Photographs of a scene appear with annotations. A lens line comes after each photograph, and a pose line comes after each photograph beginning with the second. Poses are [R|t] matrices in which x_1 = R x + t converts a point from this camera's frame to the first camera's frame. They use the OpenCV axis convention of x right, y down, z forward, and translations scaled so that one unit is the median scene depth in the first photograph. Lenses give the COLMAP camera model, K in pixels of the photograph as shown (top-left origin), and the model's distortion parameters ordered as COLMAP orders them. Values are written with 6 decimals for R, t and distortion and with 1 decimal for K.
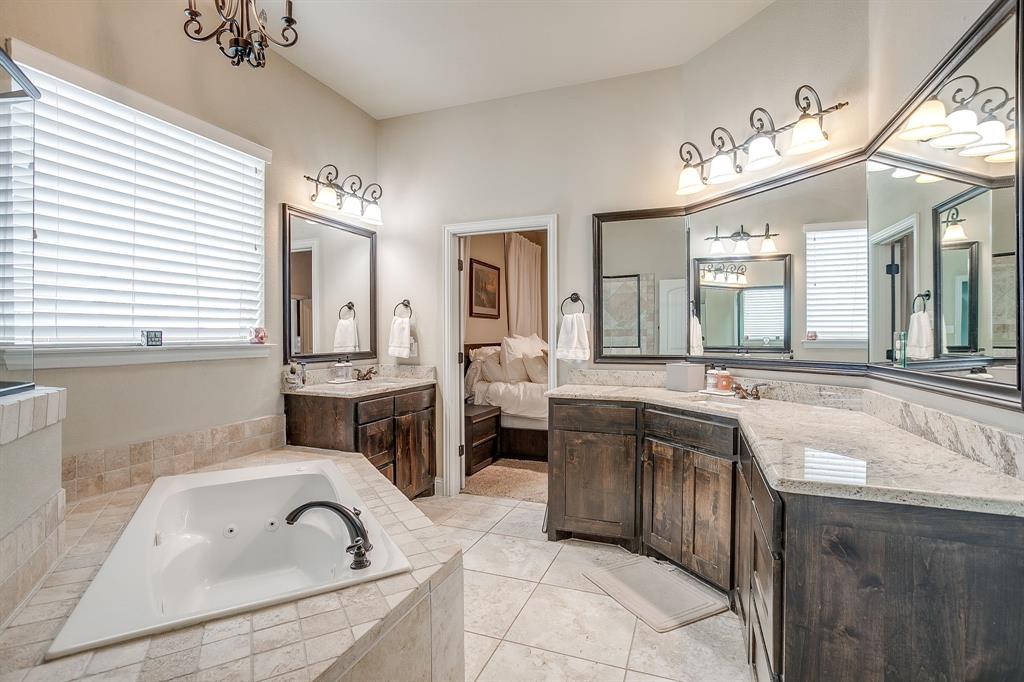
lens RADIAL K [[494.8, 0, 518.6], [0, 494.8, 335.1], [0, 0, 1]] dist [-0.039215, 0.020760]
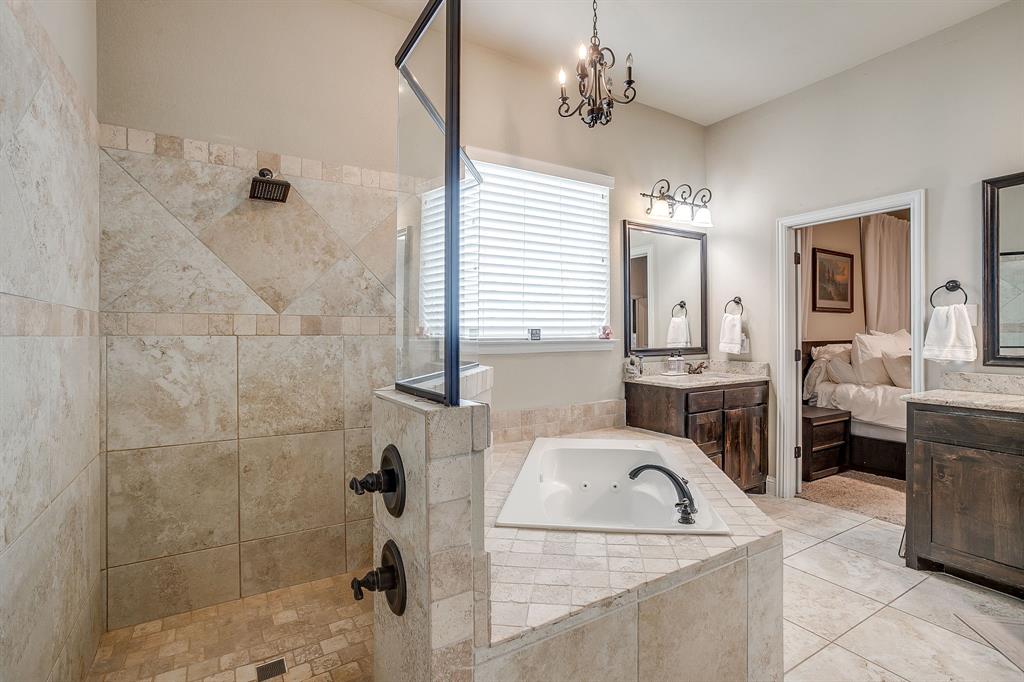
lens RADIAL K [[494.8, 0, 502.4], [0, 494.8, 338.9], [0, 0, 1]] dist [-0.039215, 0.020760]
pose [[0.776375, 0.006022, -0.630243, 0.045031], [0.003061, 0.999907, 0.013325, 0.000141], [0.630264, -0.012274, 0.776284, -0.118262]]
